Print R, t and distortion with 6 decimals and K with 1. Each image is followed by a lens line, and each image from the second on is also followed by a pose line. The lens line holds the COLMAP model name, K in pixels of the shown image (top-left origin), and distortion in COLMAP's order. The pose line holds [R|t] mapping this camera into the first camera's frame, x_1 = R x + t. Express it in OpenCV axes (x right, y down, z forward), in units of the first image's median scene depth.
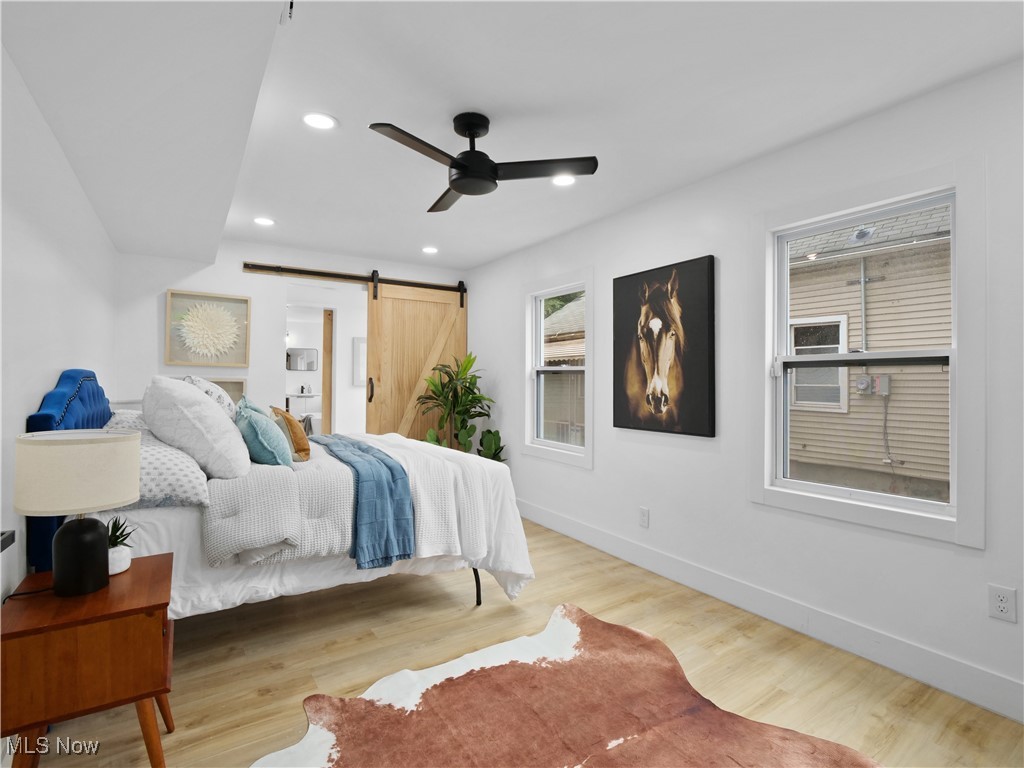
lens RADIAL K [[506.6, 0, 511.5], [0, 506.6, 373.6], [0, 0, 1]] dist [-0.009181, -0.000627]
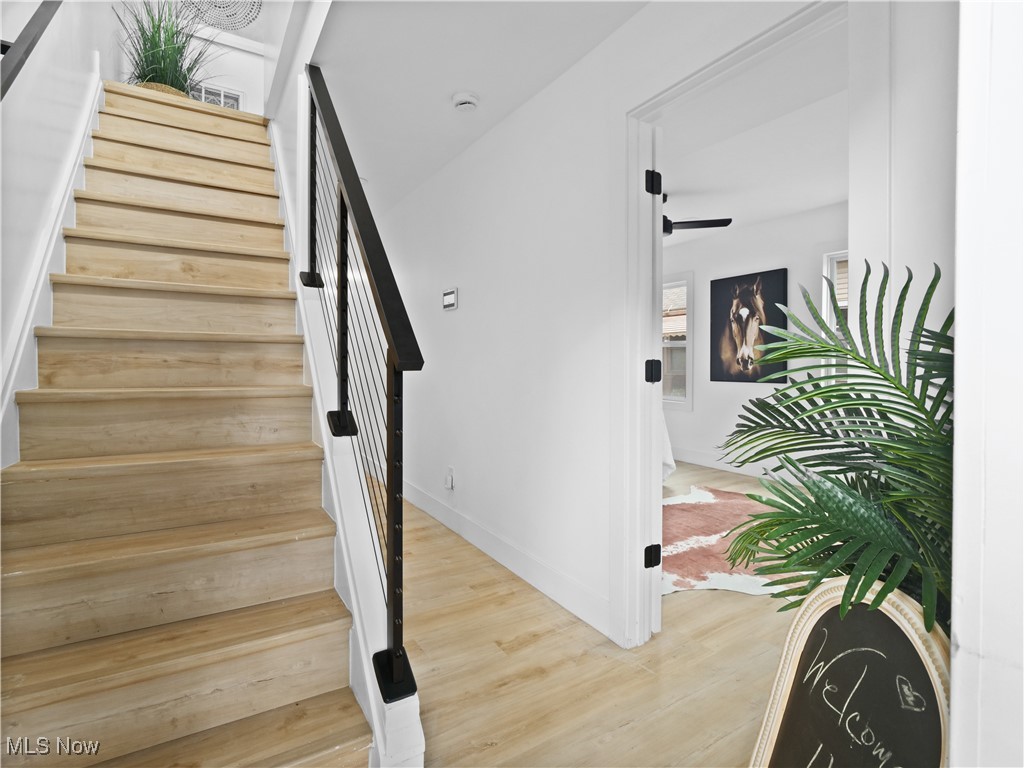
lens RADIAL K [[506.6, 0, 511.5], [0, 506.6, 373.6], [0, 0, 1]] dist [-0.009181, -0.000627]
pose [[0.999718, -0.002371, -0.023616, -0.378910], [0.003085, 0.999538, 0.030229, 0.039773], [0.023533, -0.030293, 0.999264, -0.539751]]
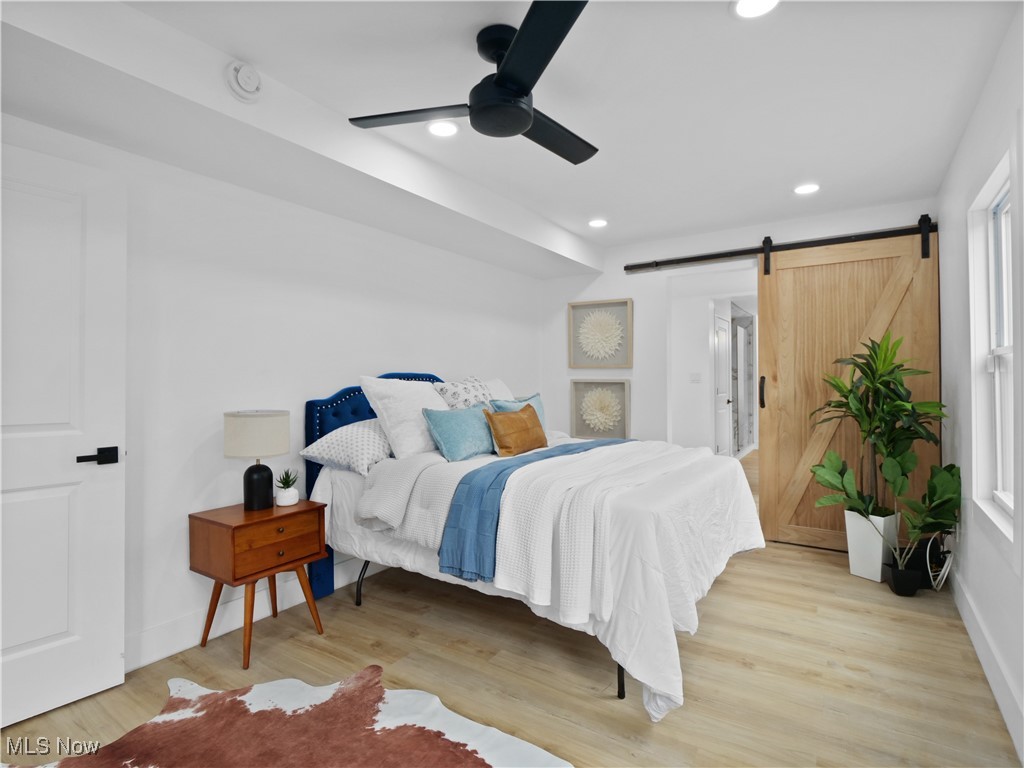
lens RADIAL K [[526.4, 0, 513.4], [0, 526.4, 375.2], [0, 0, 1]] dist [-0.004609, -0.000544]
pose [[0.396733, -0.020916, -0.917696, 0.467747], [0.016823, 0.999738, -0.015513, 0.019084], [0.917780, -0.009284, 0.396981, 0.494491]]
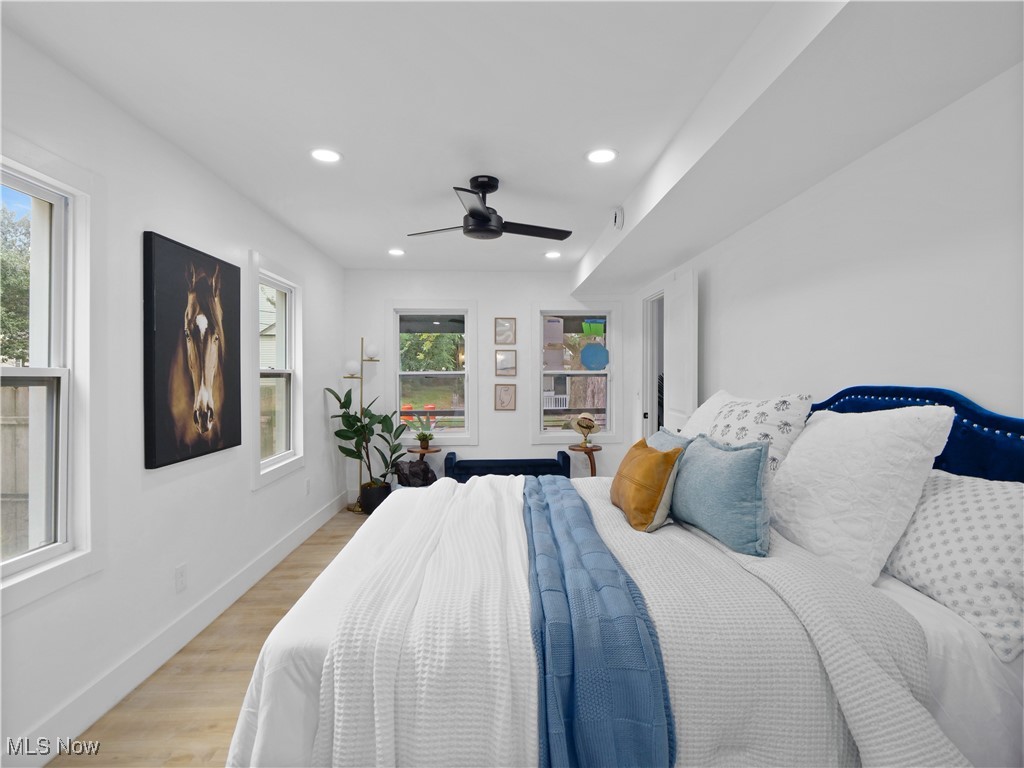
lens RADIAL K [[526.4, 0, 513.4], [0, 526.4, 375.2], [0, 0, 1]] dist [-0.004609, -0.000544]
pose [[-0.862889, -0.002562, 0.505387, -0.561532], [-0.009689, 0.999887, -0.011473, -0.008381], [-0.505301, -0.014797, -0.862816, 1.467343]]
